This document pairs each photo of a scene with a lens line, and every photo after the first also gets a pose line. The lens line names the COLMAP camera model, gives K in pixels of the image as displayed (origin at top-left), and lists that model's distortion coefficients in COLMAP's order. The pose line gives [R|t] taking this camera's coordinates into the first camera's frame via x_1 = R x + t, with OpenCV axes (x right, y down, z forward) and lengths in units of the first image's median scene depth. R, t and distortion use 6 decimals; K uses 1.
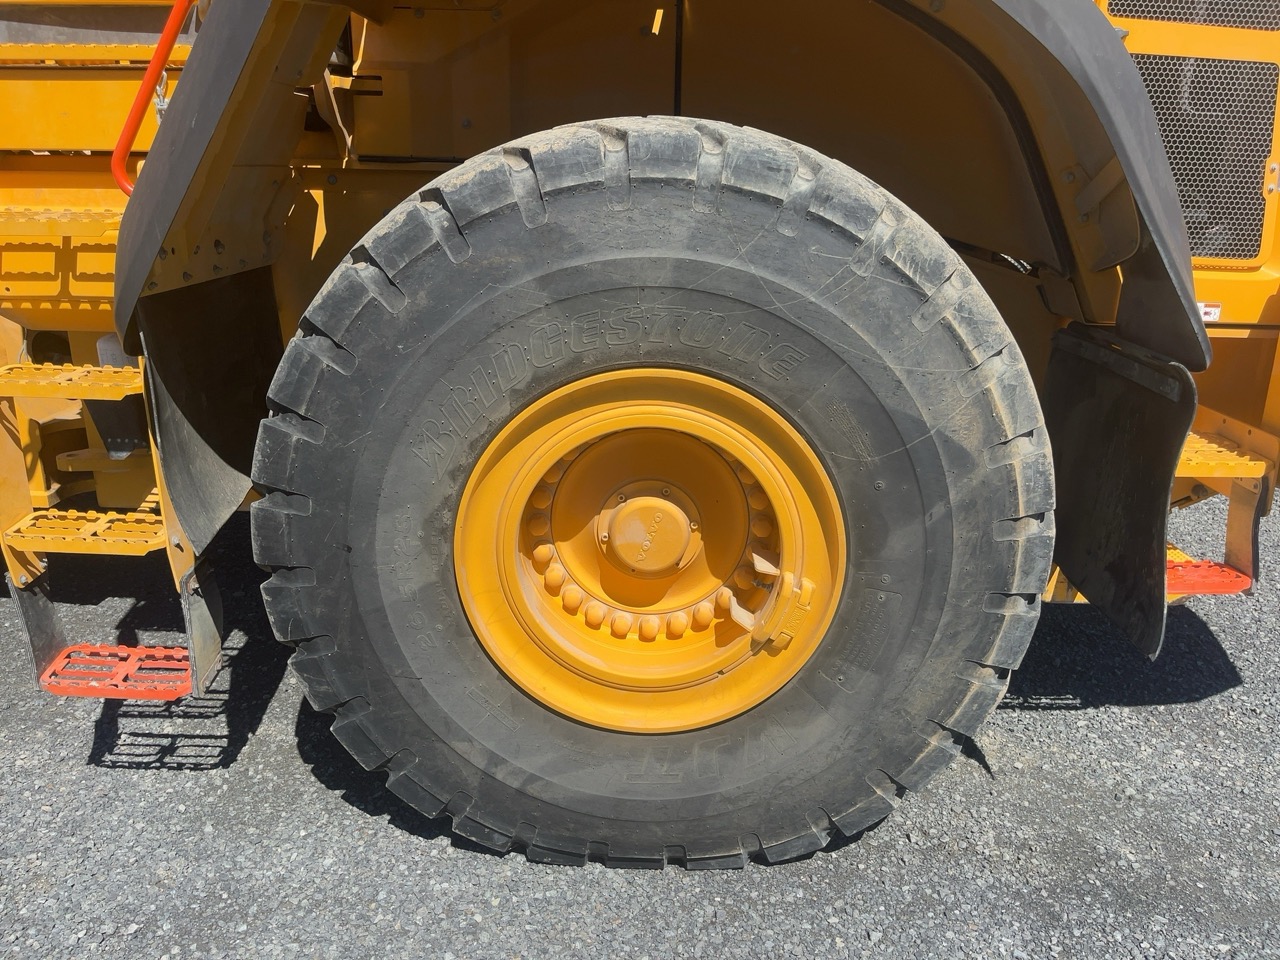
lens RADIAL K [[966.2, 0, 646.7], [0, 966.2, 469.9], [0, 0, 1]] dist [0.057210, -0.073822]
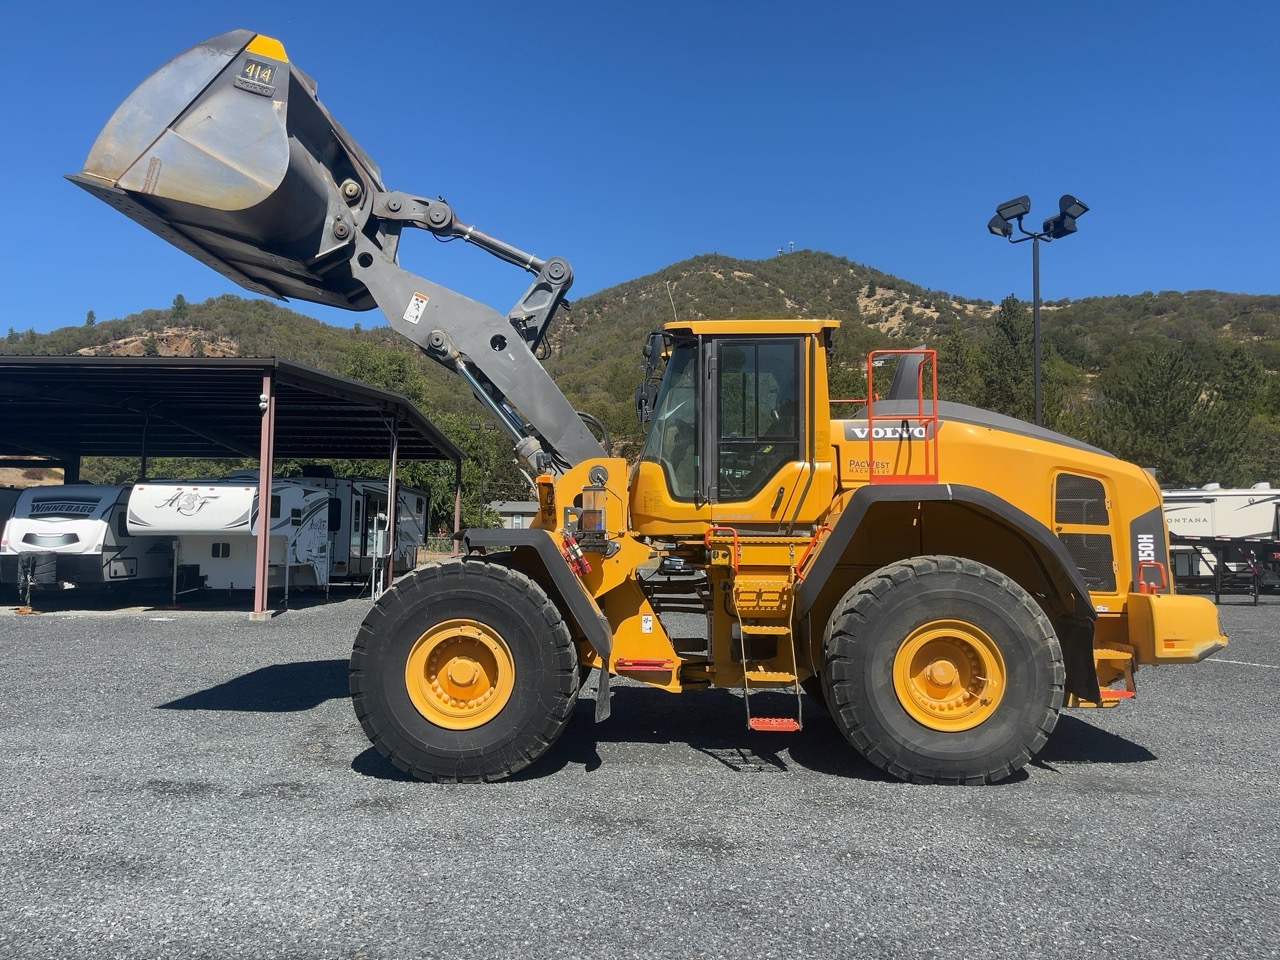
lens RADIAL K [[966.2, 0, 638.7], [0, 966.2, 473.9], [0, 0, 1]] dist [0.057210, -0.073822]
pose [[0.999741, -0.011038, -0.019920, -1.044811], [0.002914, 0.929494, -0.368826, 0.711362], [0.022586, 0.368672, 0.929285, -2.582983]]
